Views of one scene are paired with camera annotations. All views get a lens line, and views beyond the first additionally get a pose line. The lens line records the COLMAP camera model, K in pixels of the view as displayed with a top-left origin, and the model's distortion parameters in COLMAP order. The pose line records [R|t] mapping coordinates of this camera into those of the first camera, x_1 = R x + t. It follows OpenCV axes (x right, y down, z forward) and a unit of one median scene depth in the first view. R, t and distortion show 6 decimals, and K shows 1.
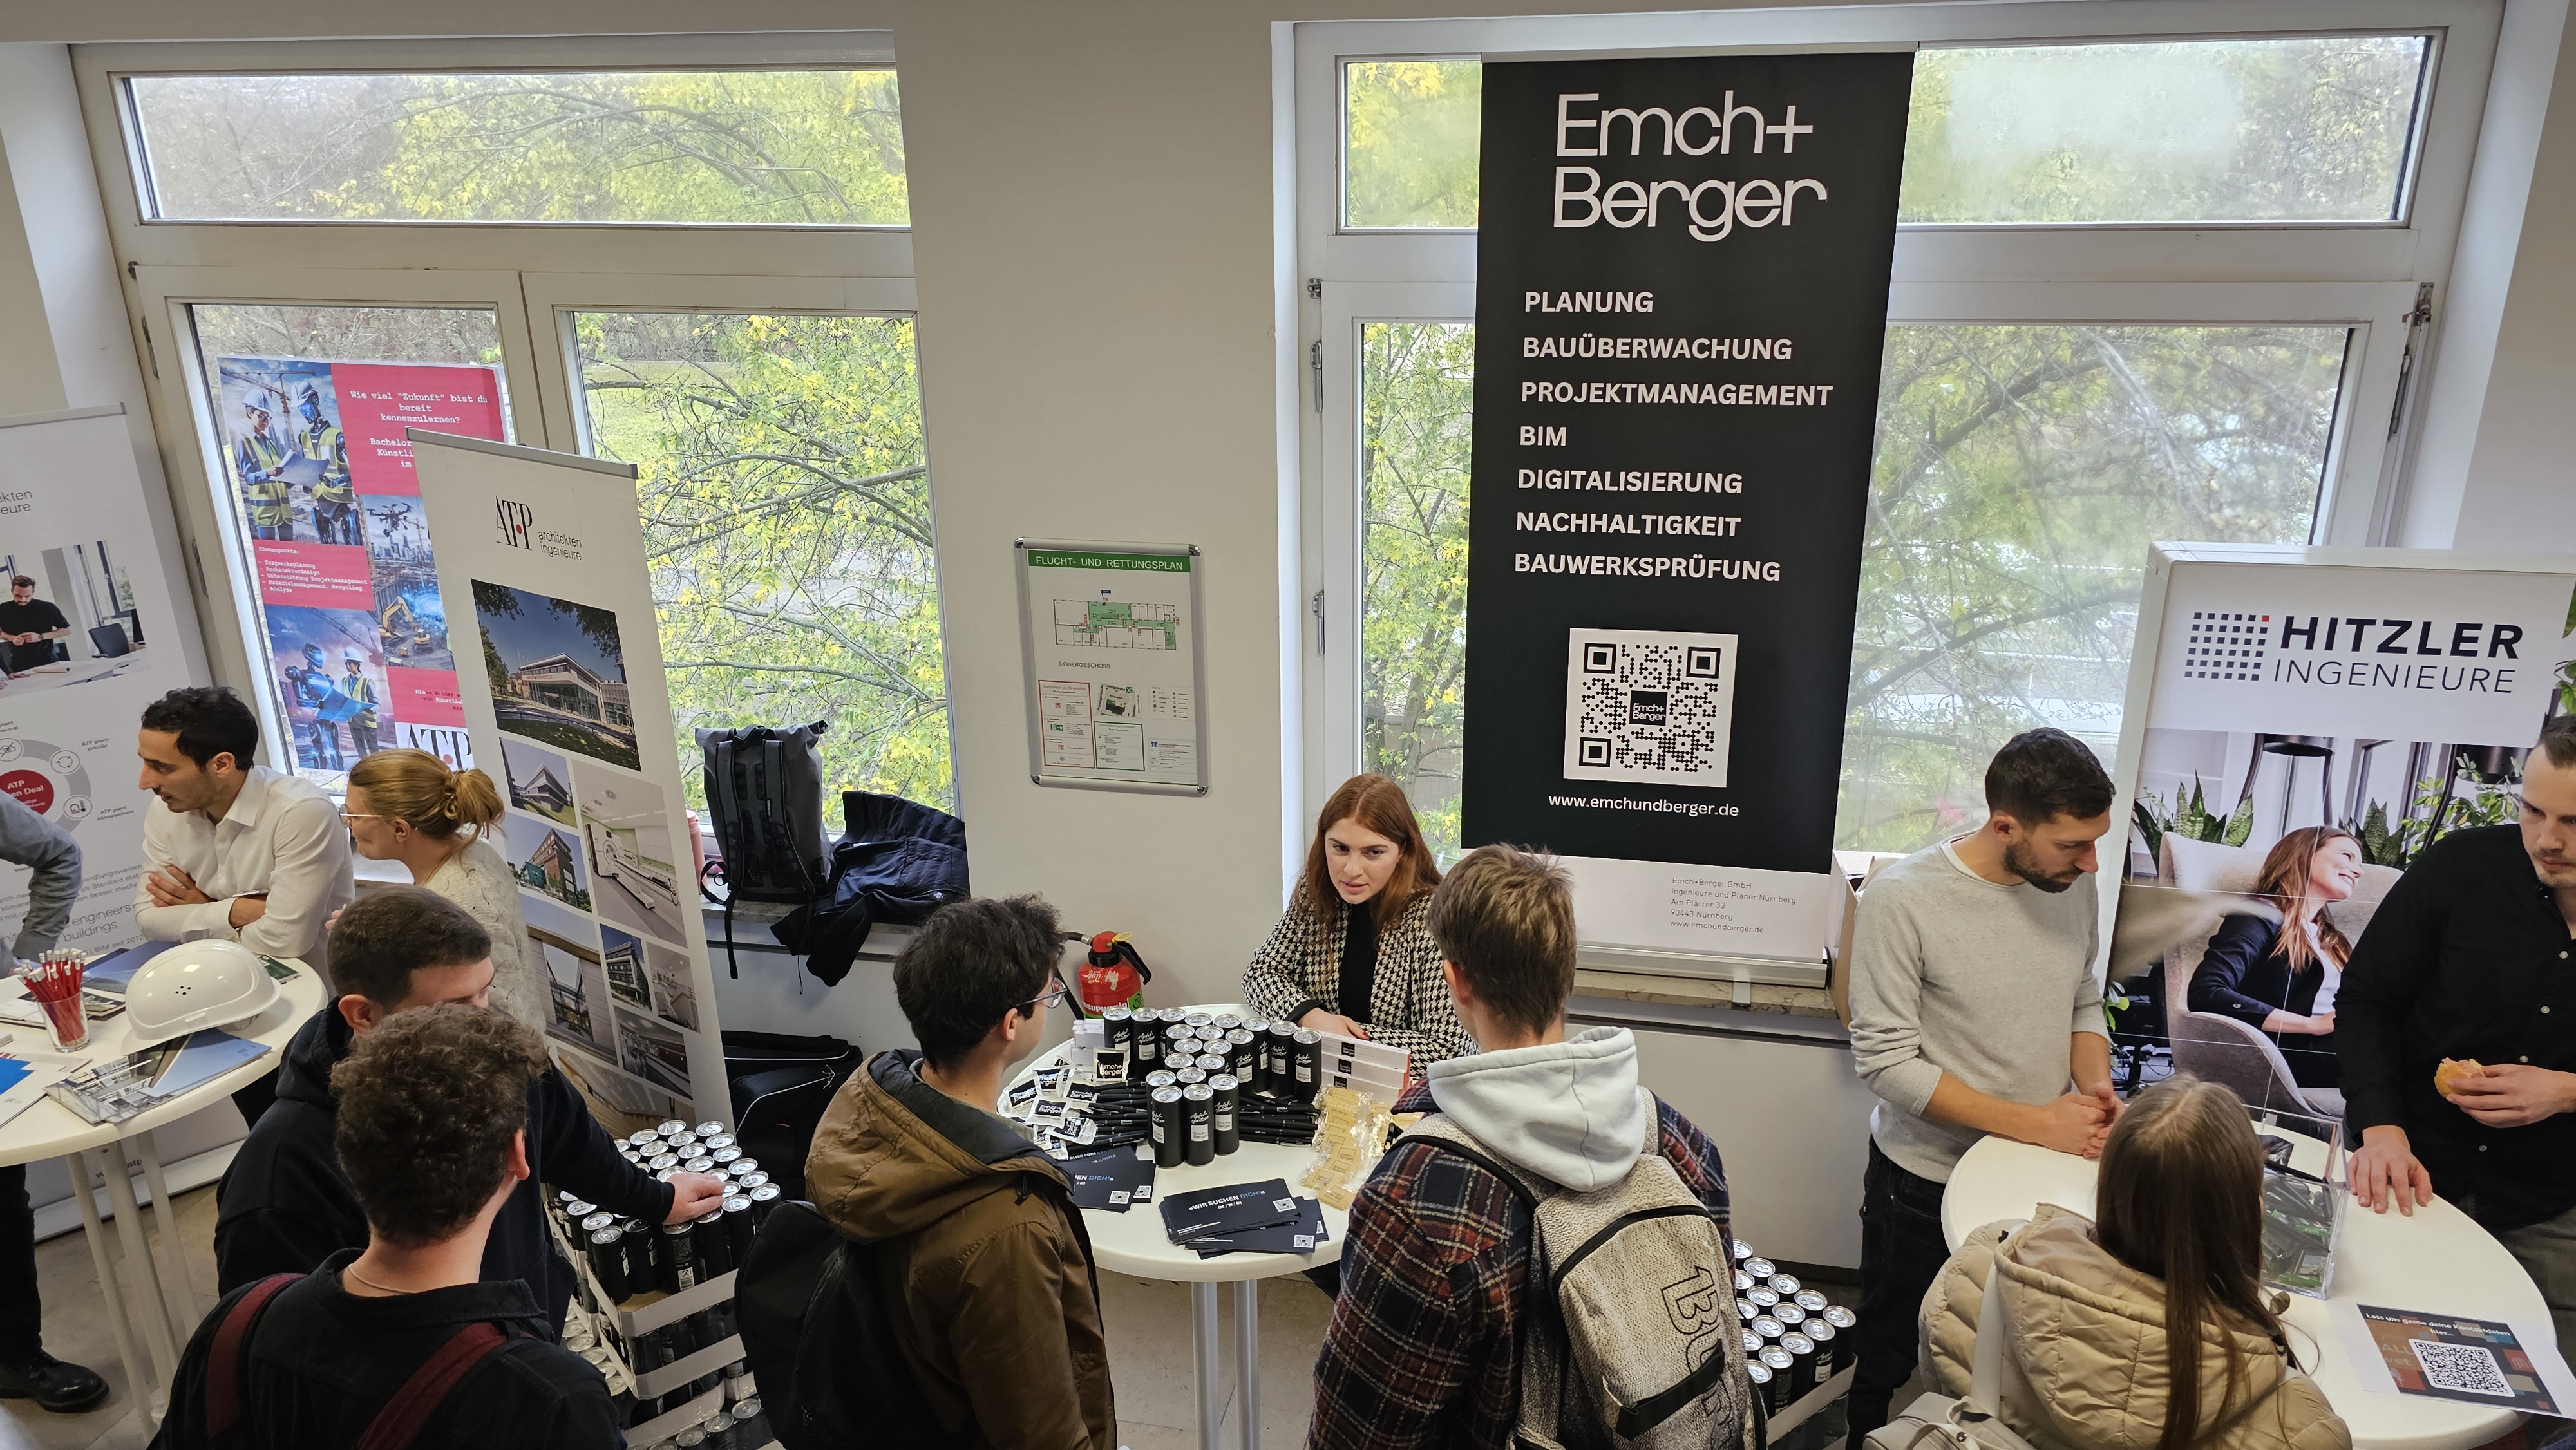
lens RADIAL K [[1773.0, 0, 1290.8], [0, 1773.0, 722.7], [0, 0, 1]] dist [-0.003653, -0.004294]
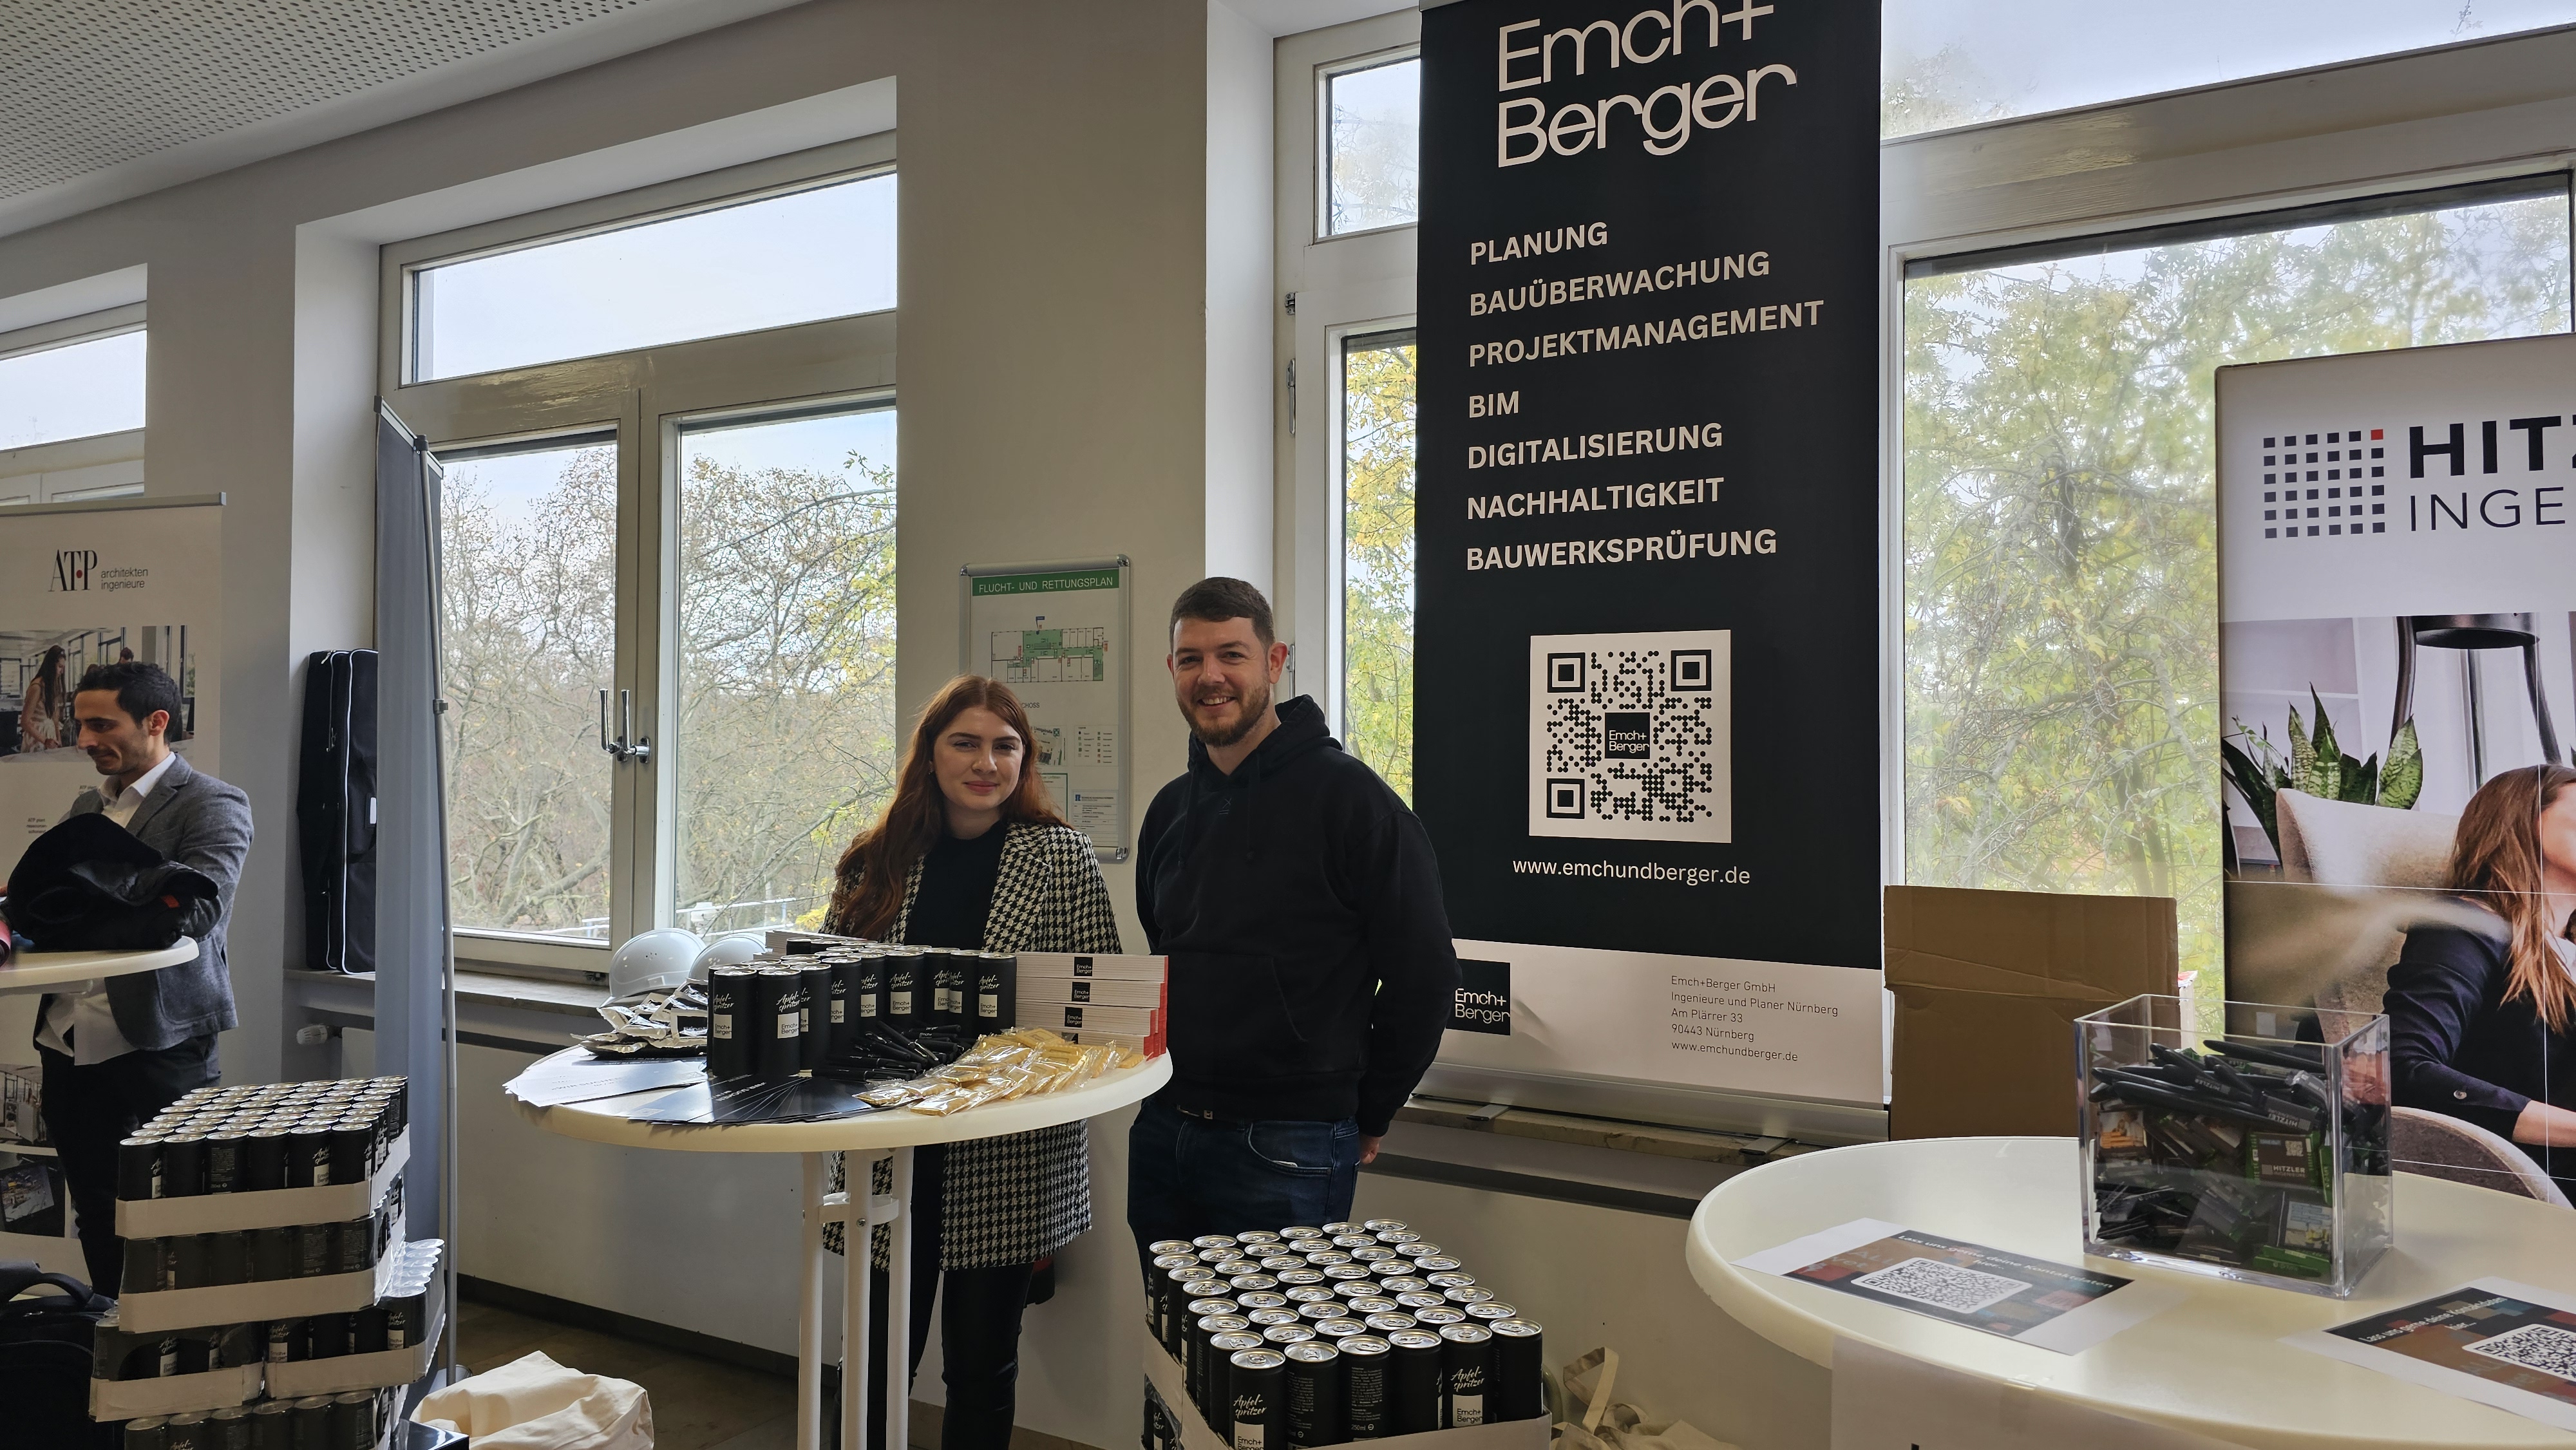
lens RADIAL K [[1773.0, 0, 1285.7], [0, 1773.0, 723.1], [0, 0, 1]] dist [-0.003653, -0.004294]
pose [[0.942854, 0.009977, -0.333056, 0.343724], [-0.127343, 0.934466, -0.332503, 0.284317], [0.307912, 0.355914, 0.882335, 0.285791]]
